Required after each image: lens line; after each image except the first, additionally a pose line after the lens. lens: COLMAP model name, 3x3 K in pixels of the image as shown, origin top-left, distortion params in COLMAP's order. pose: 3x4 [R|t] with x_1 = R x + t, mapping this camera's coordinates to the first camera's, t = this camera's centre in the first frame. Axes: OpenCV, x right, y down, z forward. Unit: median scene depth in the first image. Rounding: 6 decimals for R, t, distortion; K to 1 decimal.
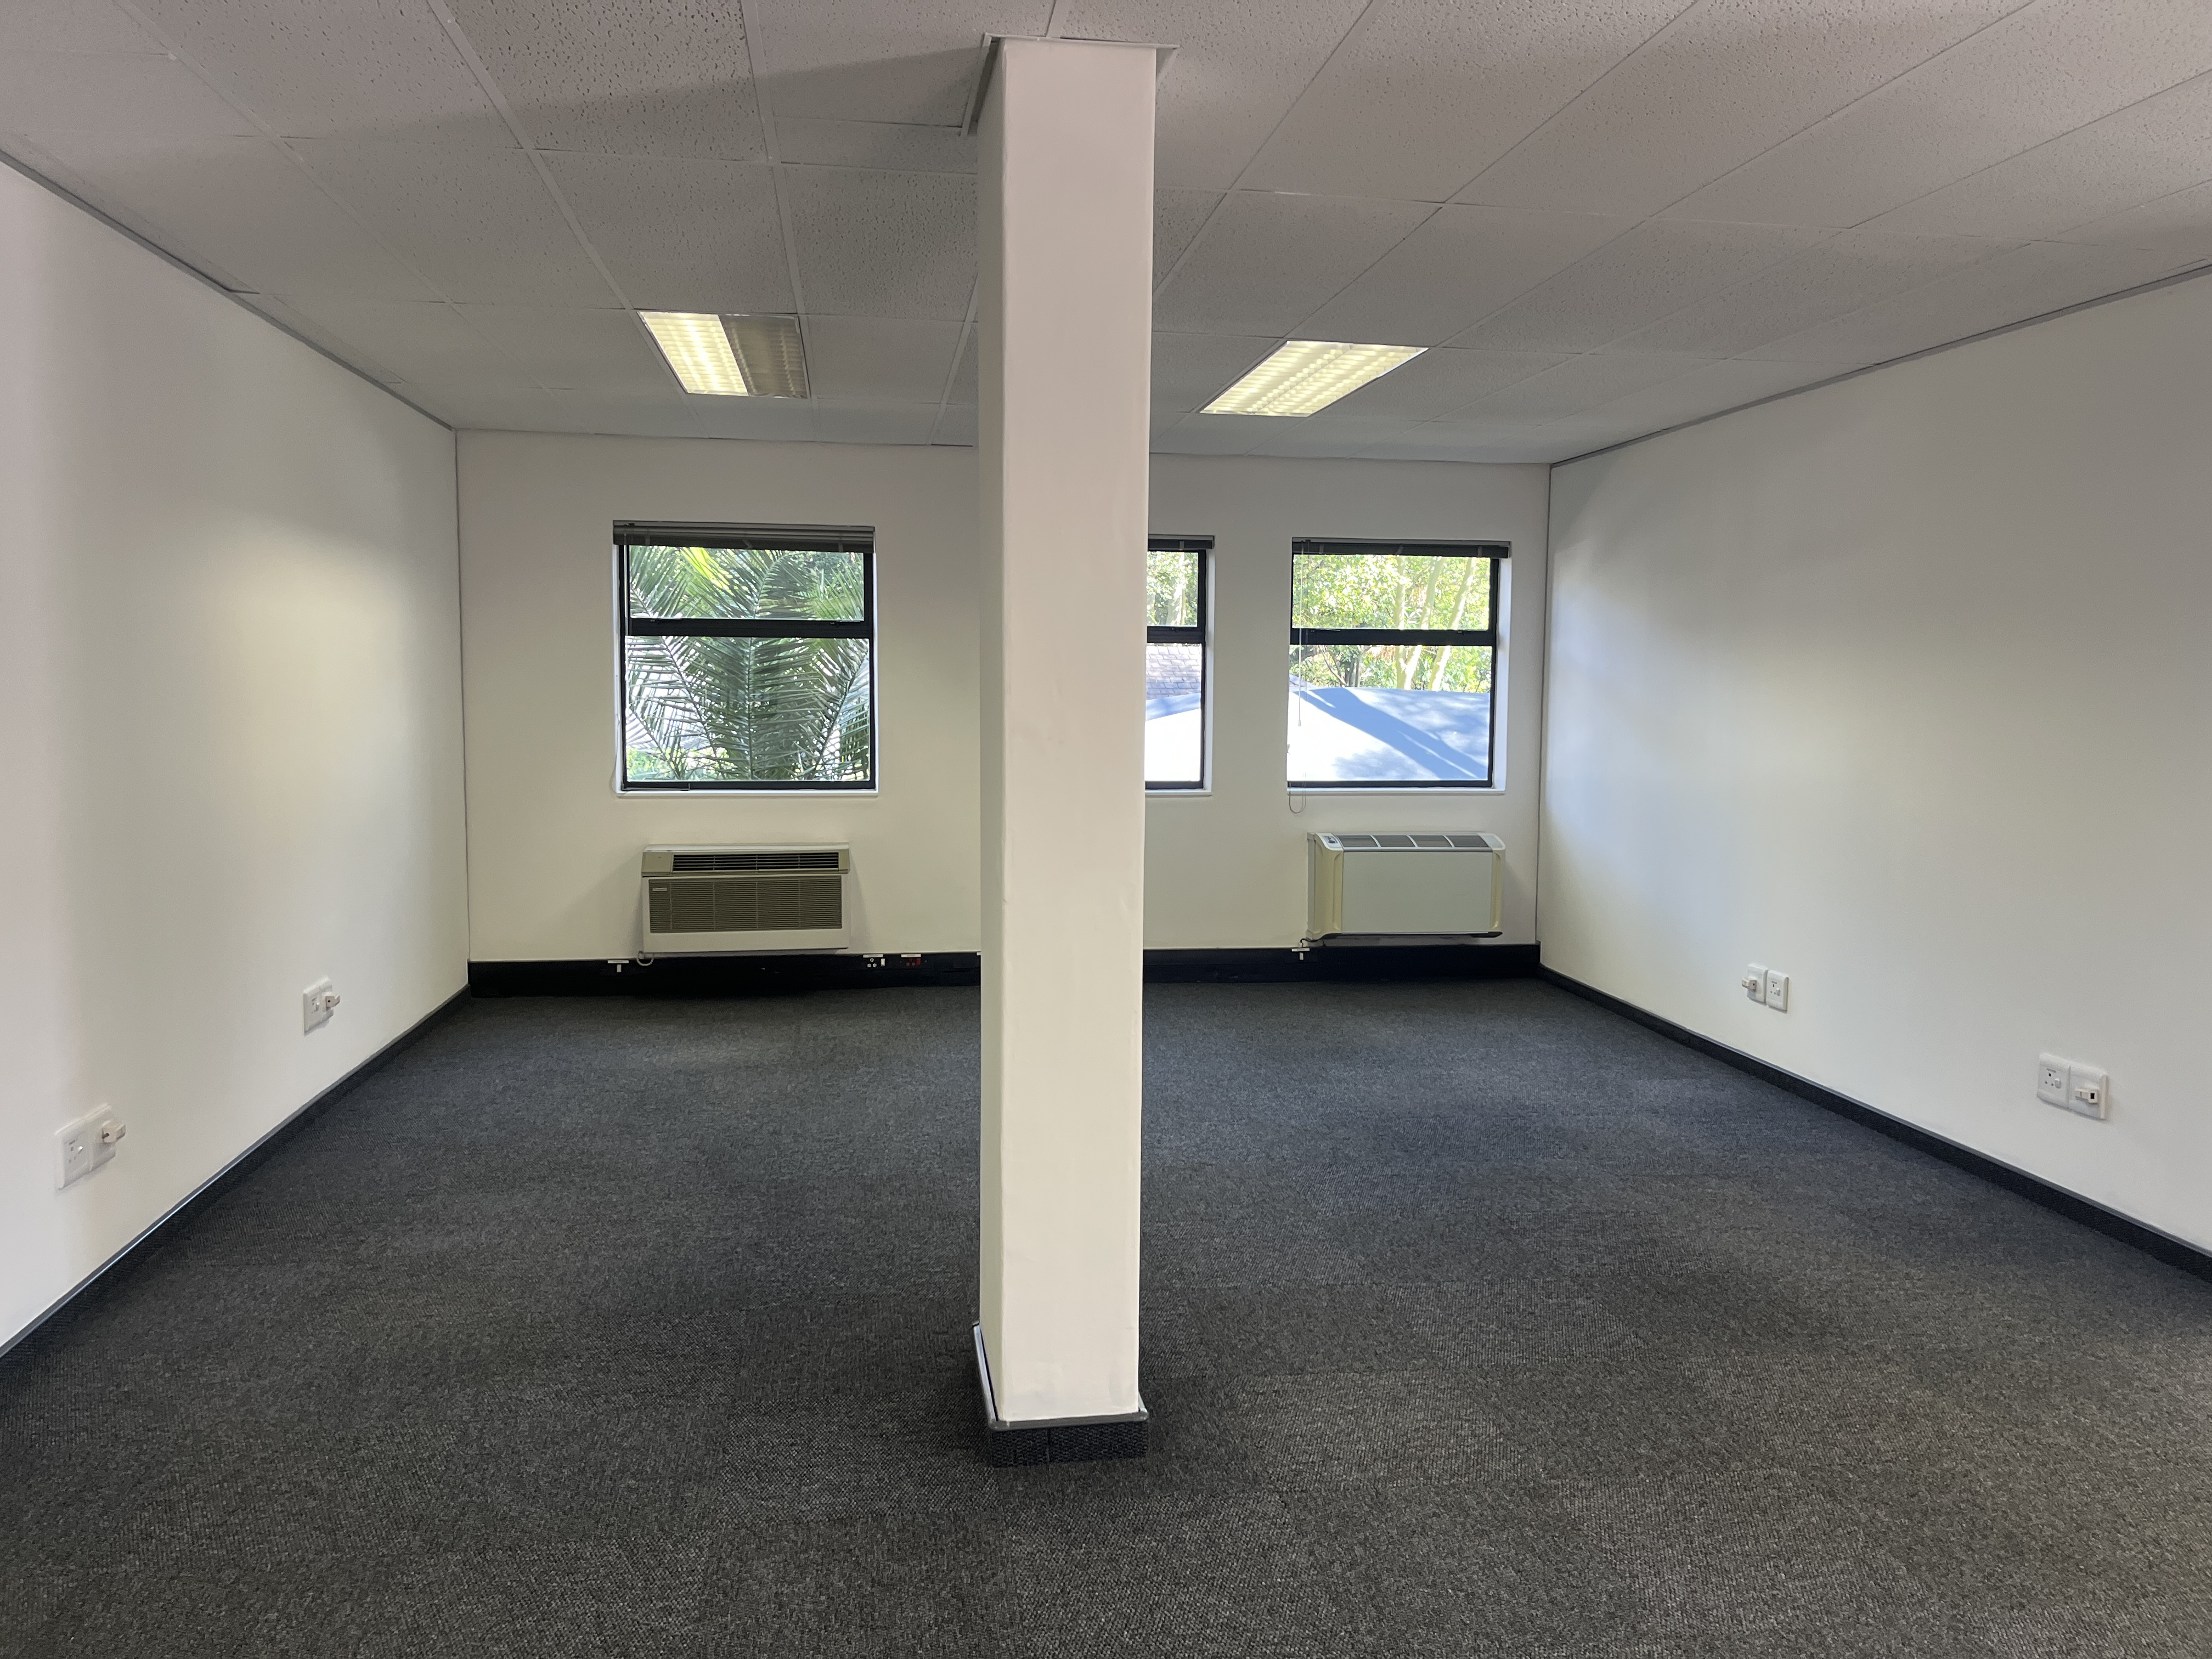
lens RADIAL K [[1705.2, 0, 1123.8], [0, 1705.2, 836.4], [0, 0, 1]] dist [0.063631, -0.105804]
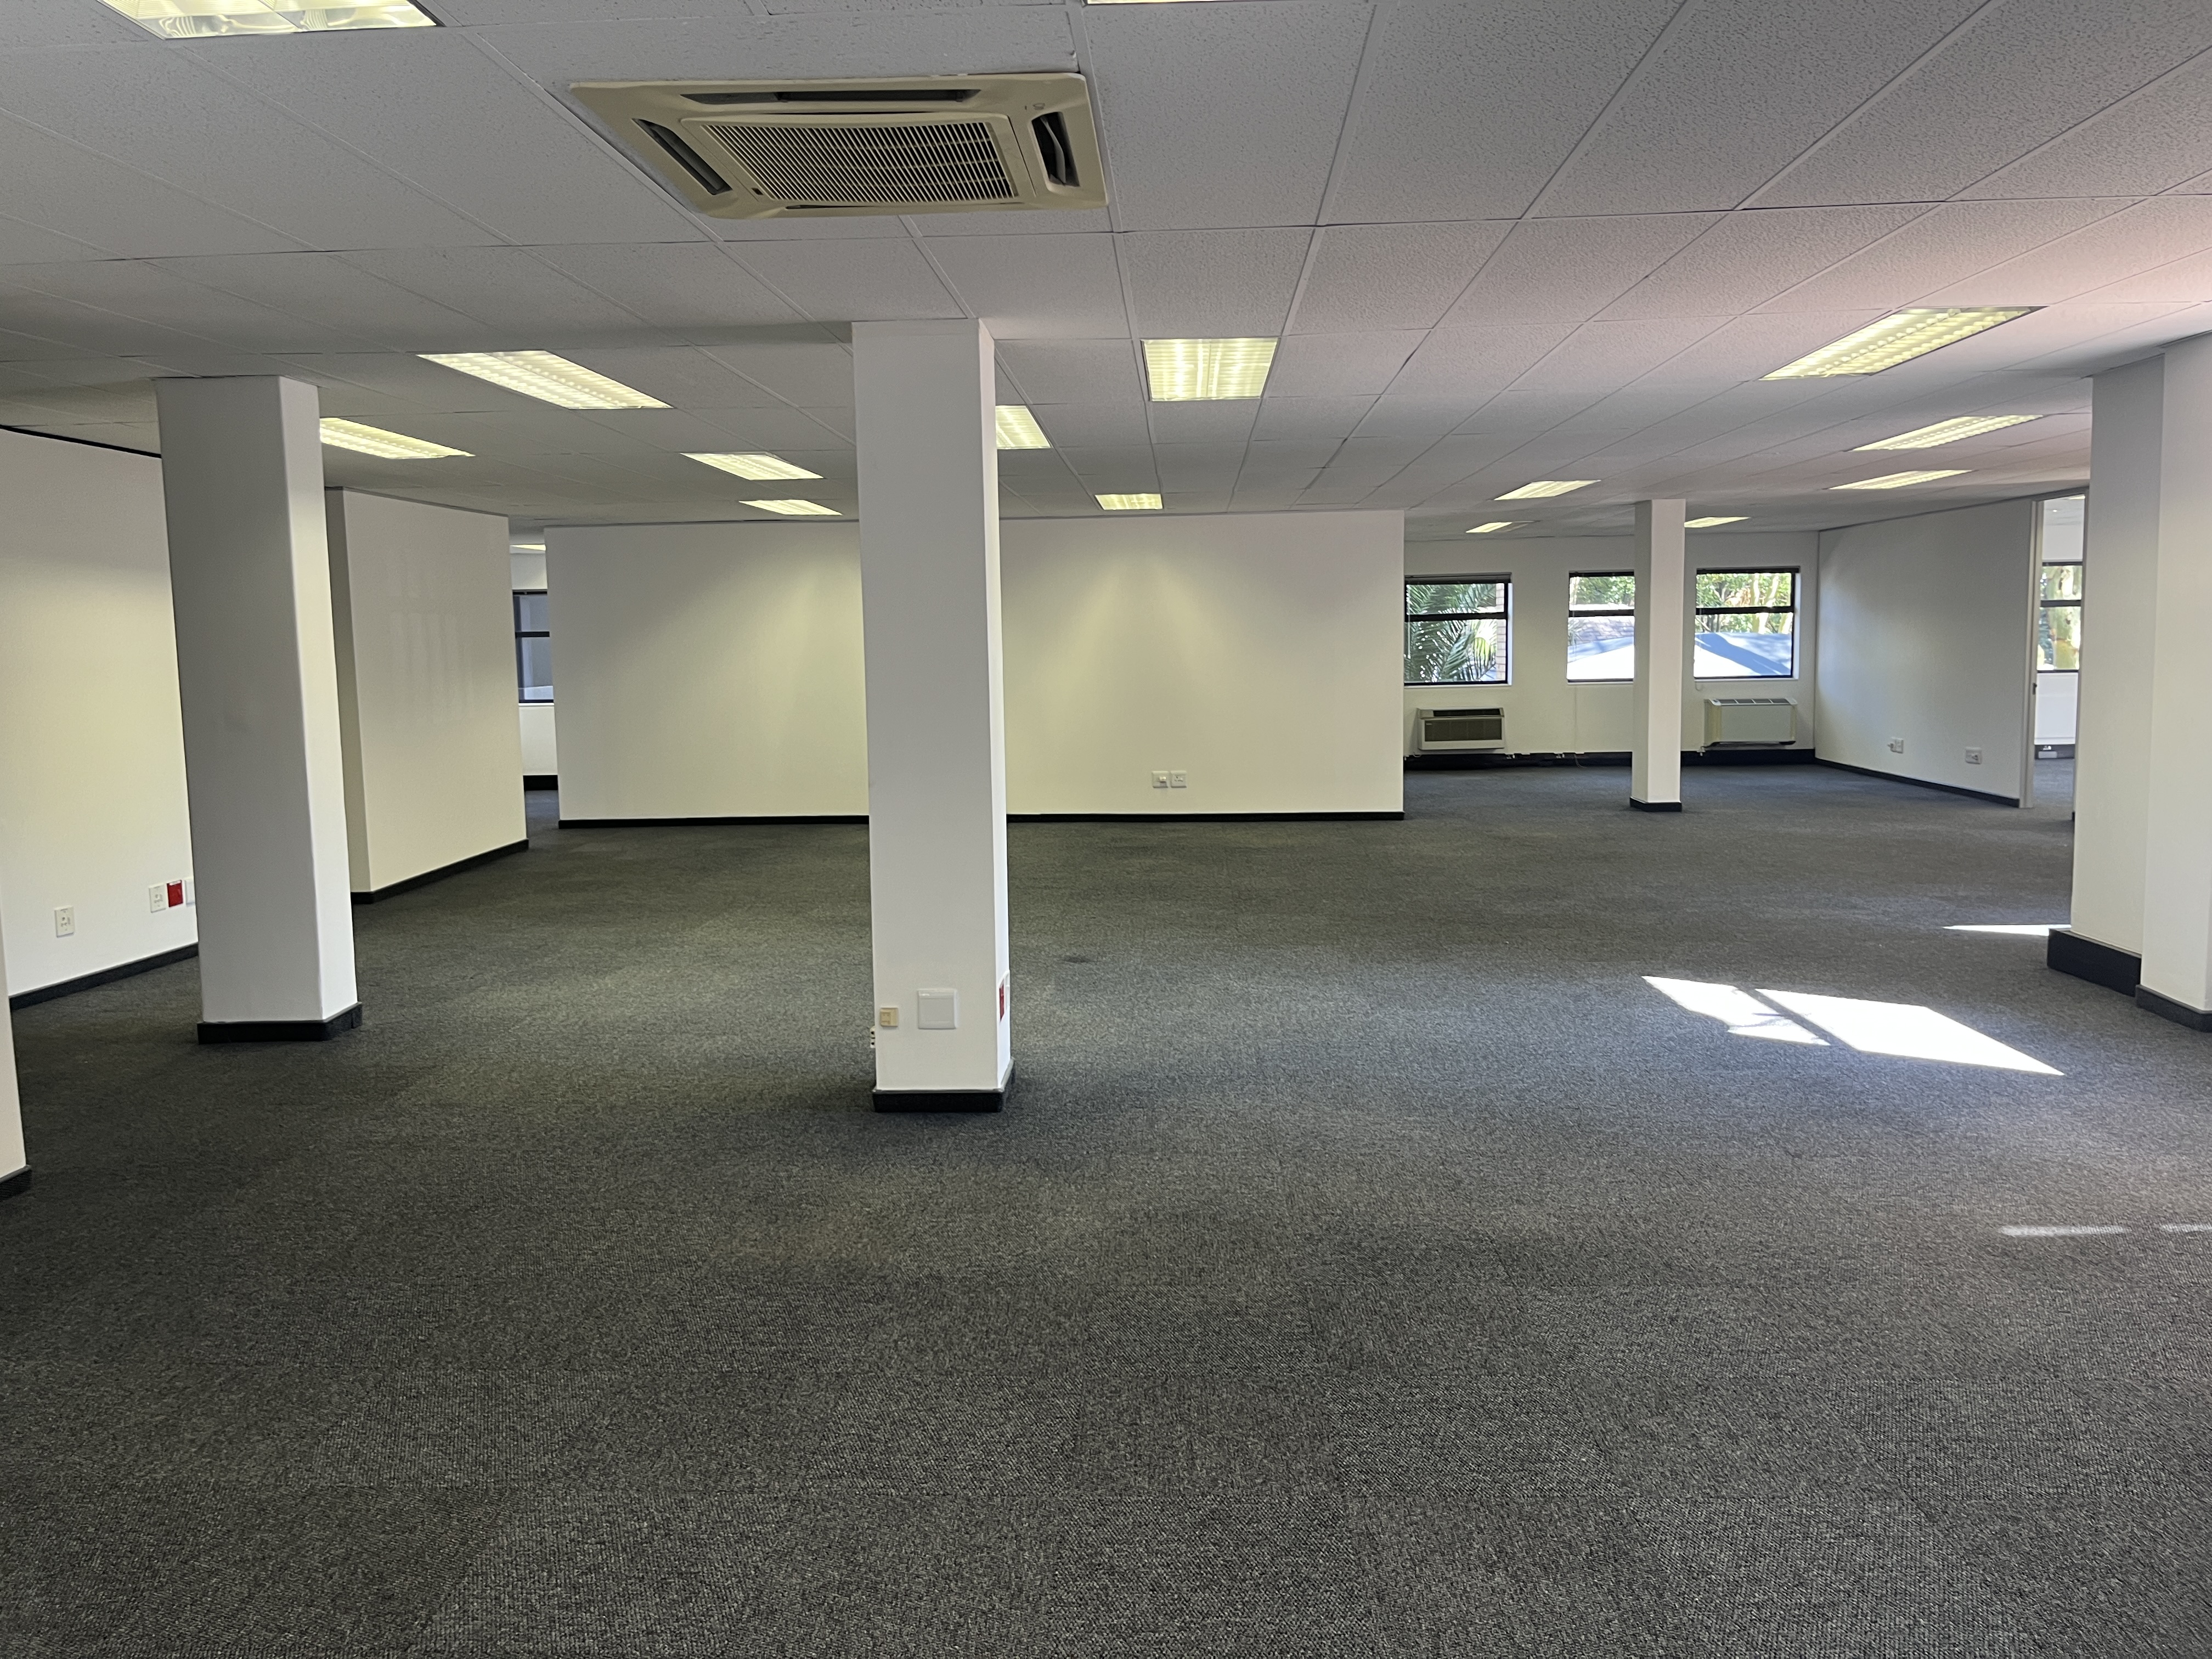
lens RADIAL K [[1705.2, 0, 1123.8], [0, 1705.2, 836.4], [0, 0, 1]] dist [0.063631, -0.105804]
pose [[0.980172, -0.003826, -0.198113, -0.198344], [0.008720, 0.999678, 0.023838, 0.120180], [0.197958, -0.025093, 0.979889, -1.396413]]
